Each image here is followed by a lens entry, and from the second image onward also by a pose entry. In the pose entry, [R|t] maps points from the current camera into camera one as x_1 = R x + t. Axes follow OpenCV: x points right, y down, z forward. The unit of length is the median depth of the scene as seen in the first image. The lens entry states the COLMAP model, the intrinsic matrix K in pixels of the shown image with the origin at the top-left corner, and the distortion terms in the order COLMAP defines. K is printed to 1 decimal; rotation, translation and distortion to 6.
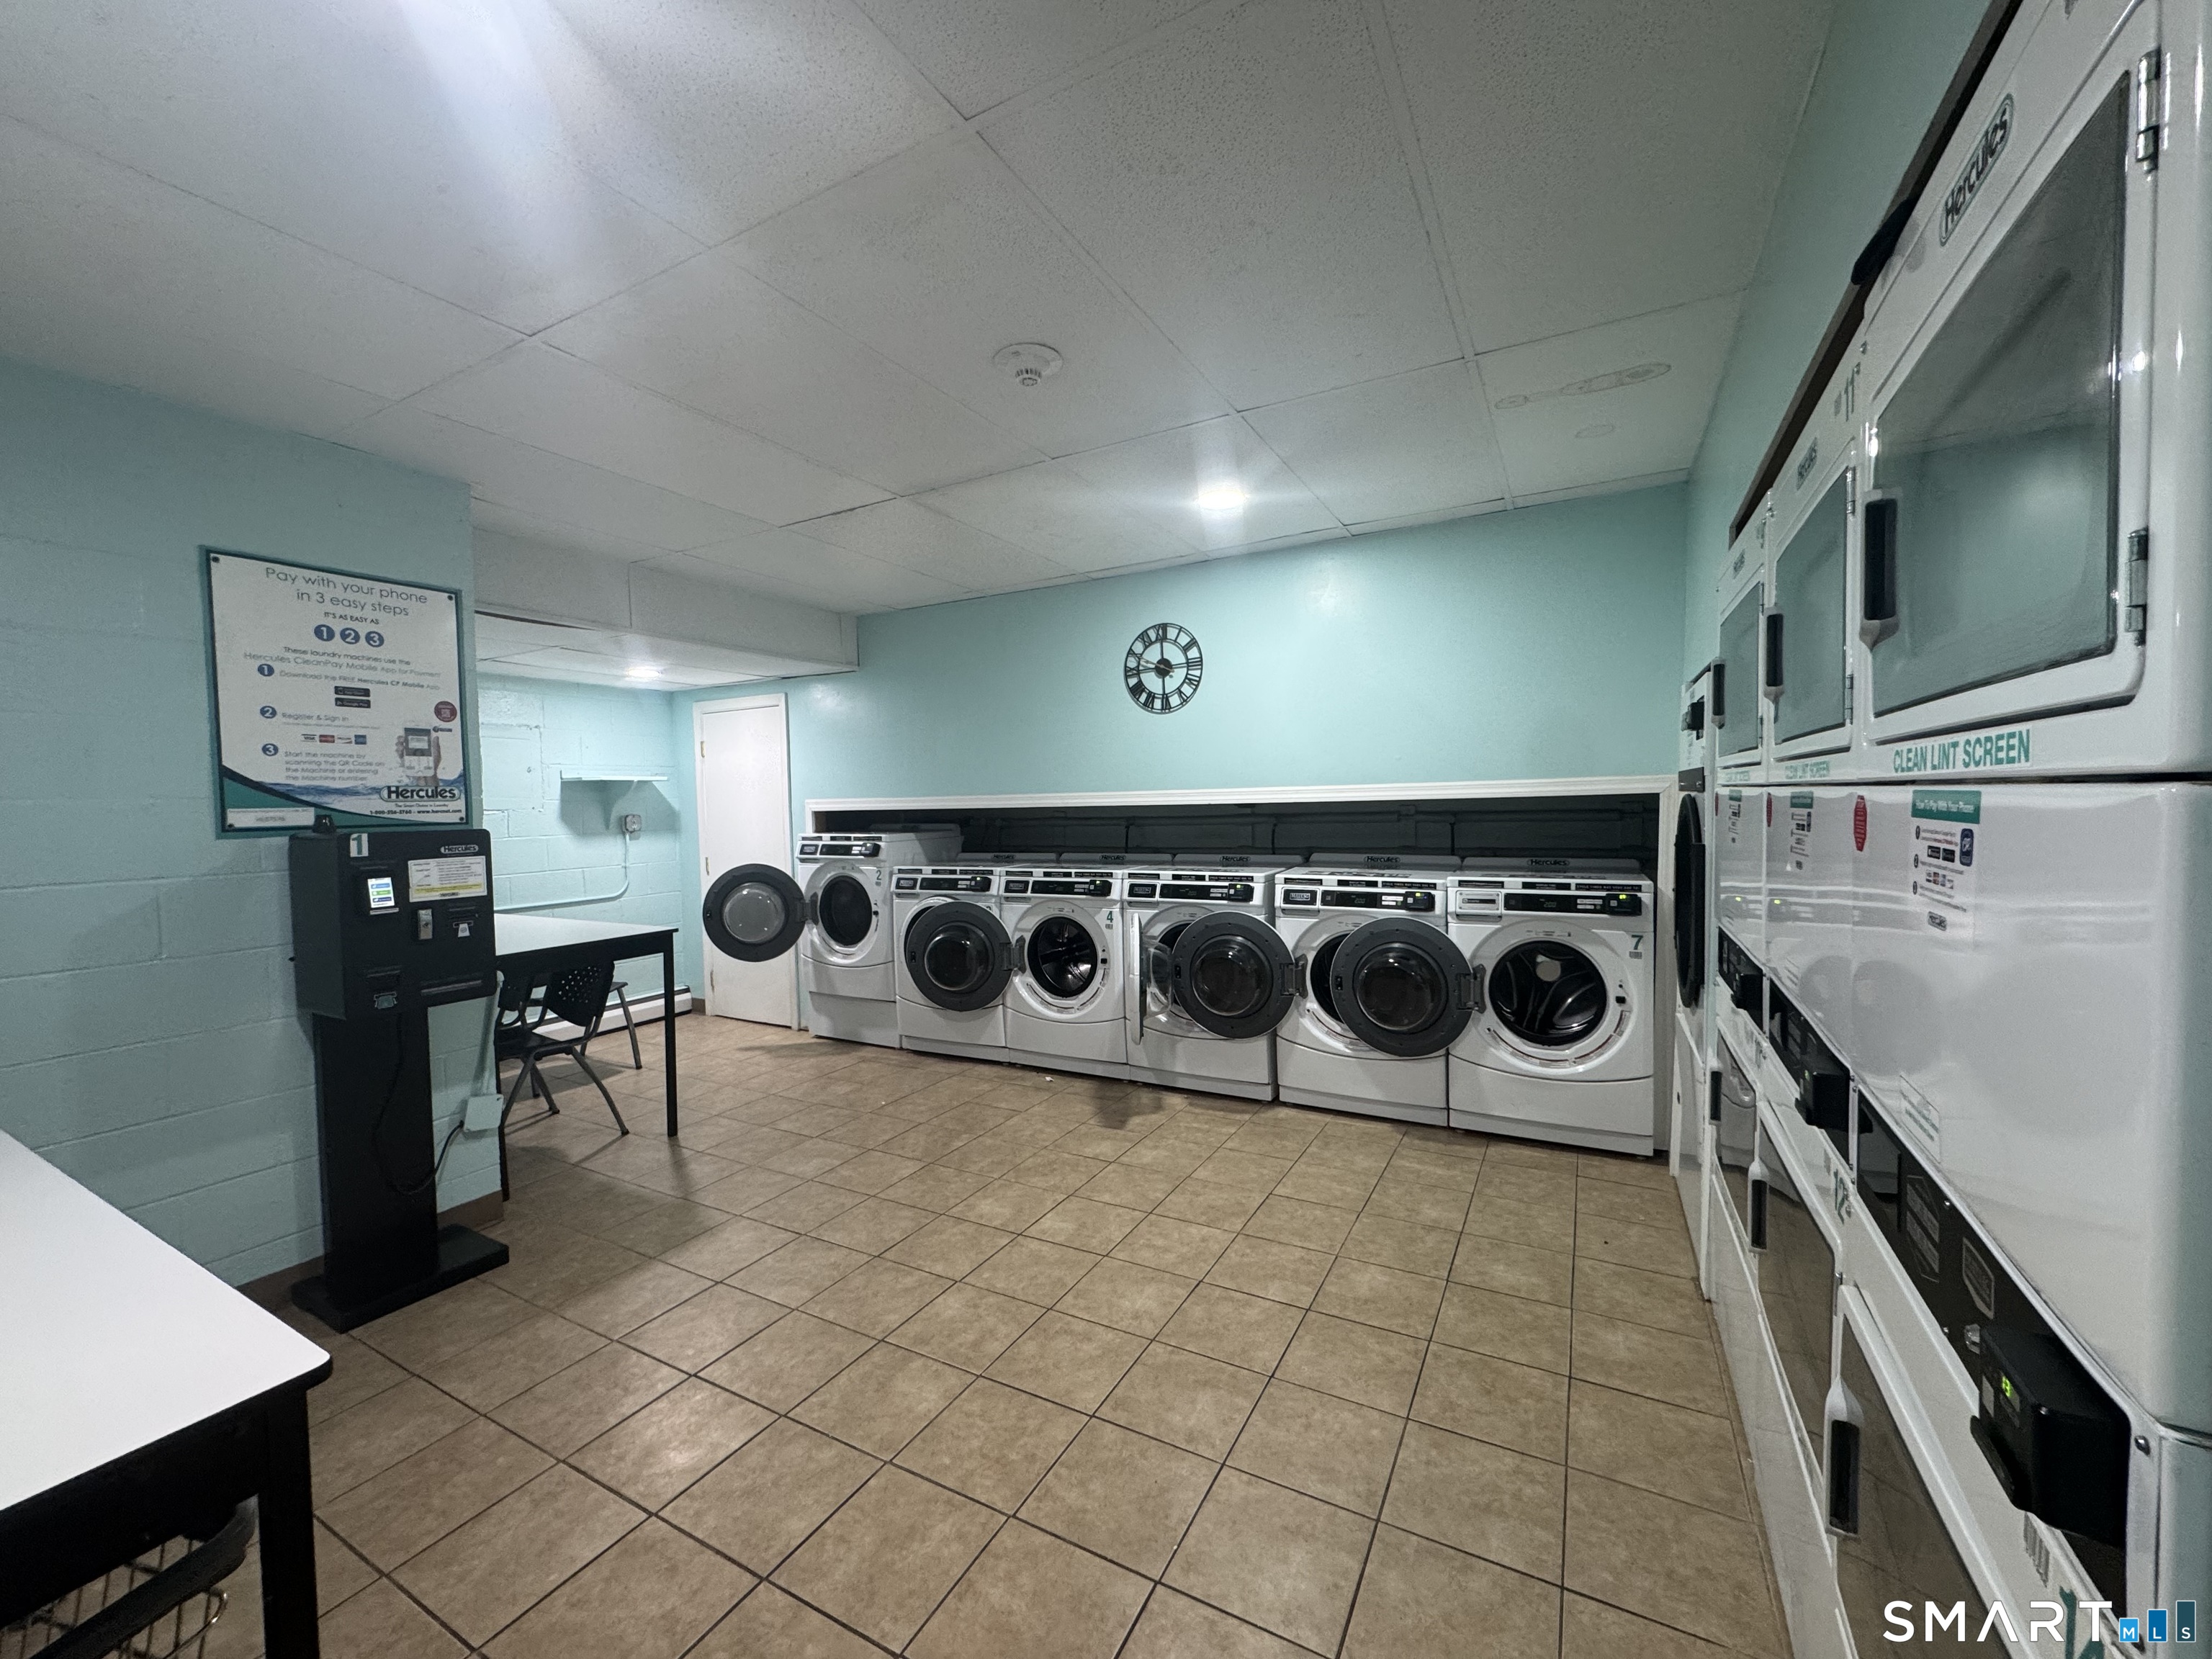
lens RADIAL K [[877.3, 0, 1103.0], [0, 877.3, 829.5], [0, 0, 1]] dist [-0.002516, -0.000306]
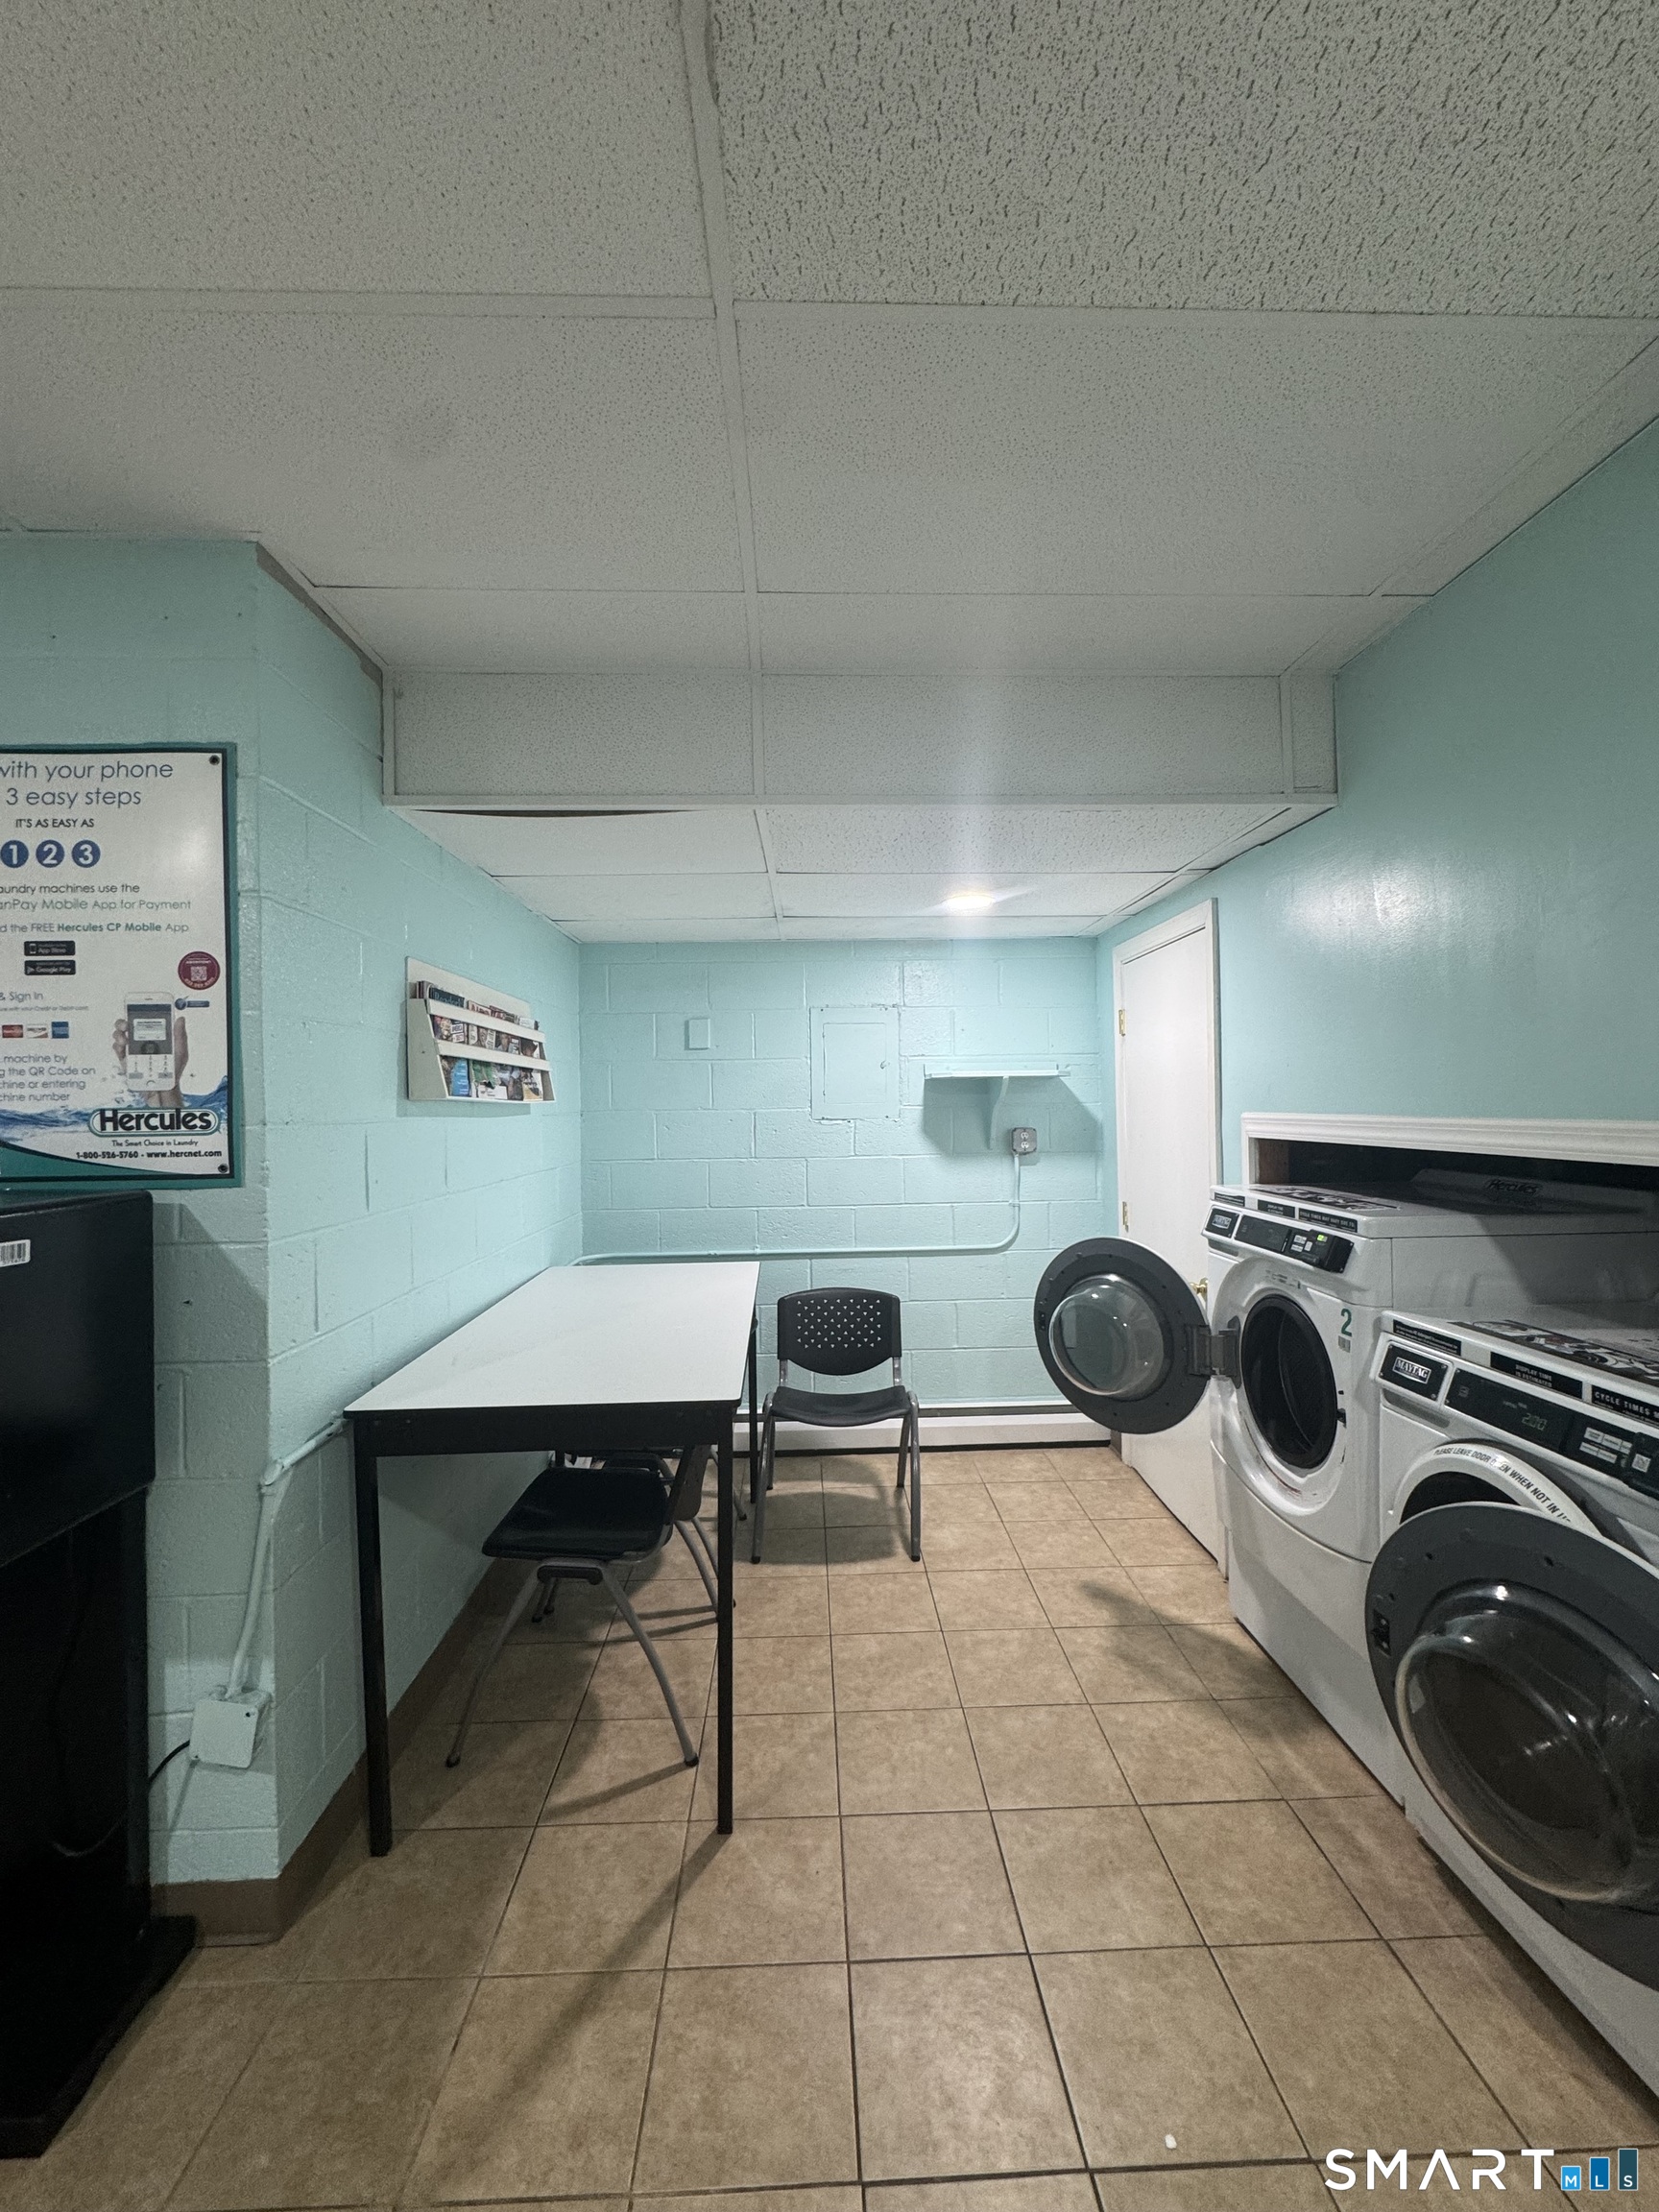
lens RADIAL K [[877.3, 0, 829.5], [0, 877.3, 1106.0], [0, 0, 1]] dist [-0.002516, -0.000306]
pose [[0.510338, 0.015368, -0.859836, -0.081690], [-0.025339, 0.999675, 0.002828, -0.062189], [0.859600, 0.020344, 0.510562, 1.063268]]
